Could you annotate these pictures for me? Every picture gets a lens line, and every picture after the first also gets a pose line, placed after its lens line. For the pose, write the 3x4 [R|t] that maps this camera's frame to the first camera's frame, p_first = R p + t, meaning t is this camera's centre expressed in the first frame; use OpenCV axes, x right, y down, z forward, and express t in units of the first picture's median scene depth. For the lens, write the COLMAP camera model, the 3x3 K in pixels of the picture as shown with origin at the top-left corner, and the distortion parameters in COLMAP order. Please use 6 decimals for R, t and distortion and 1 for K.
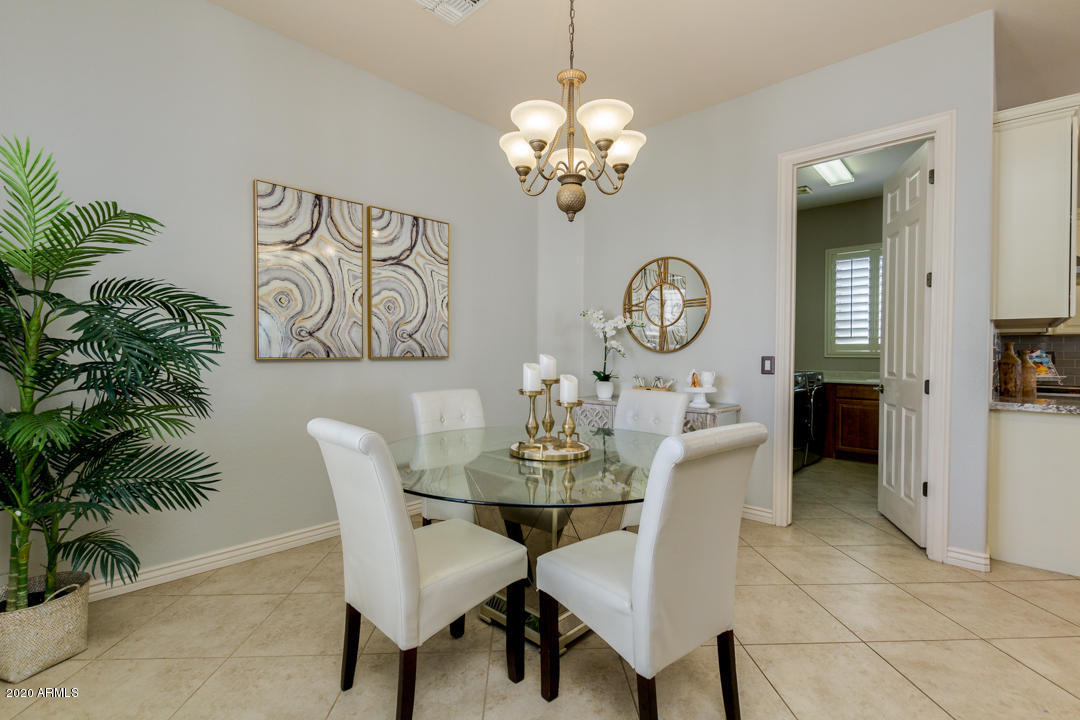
lens RADIAL K [[495.9, 0, 537.5], [0, 495.9, 356.6], [0, 0, 1]] dist [-0.000484, 0.000039]
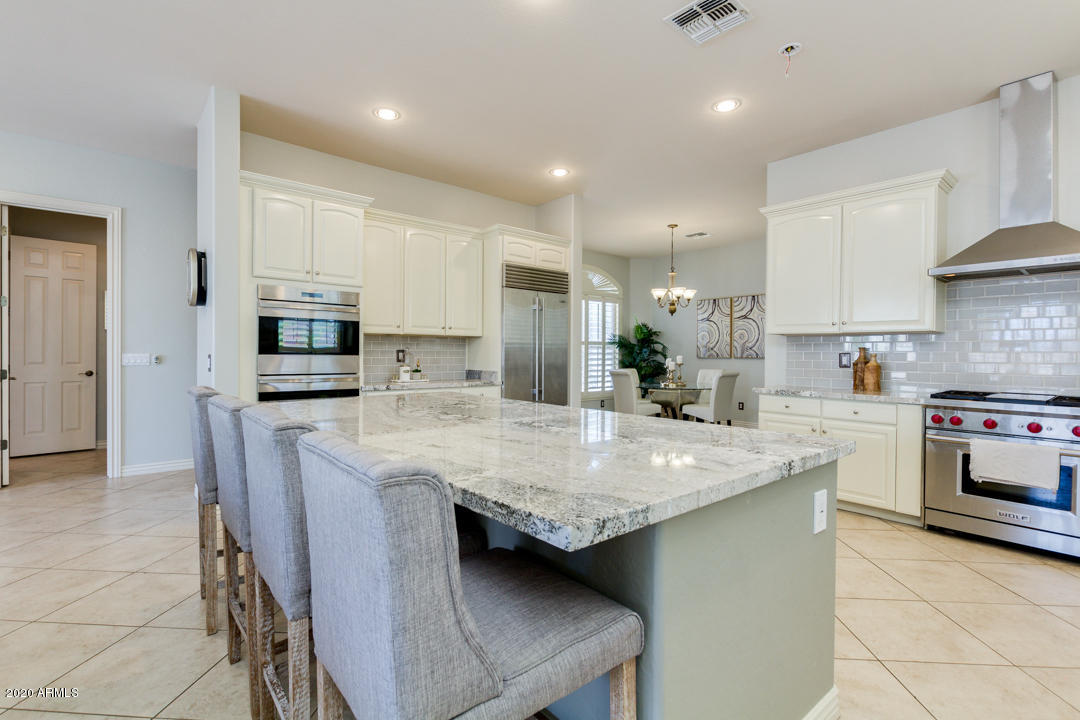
lens RADIAL K [[495.9, 0, 538.1], [0, 495.9, 361.2], [0, 0, 1]] dist [-0.000484, 0.000039]
pose [[-0.073109, -0.000242, -0.997324, 2.214049], [-0.013555, 0.999908, 0.000751, 0.030748], [0.997232, 0.013573, -0.073105, 0.200889]]
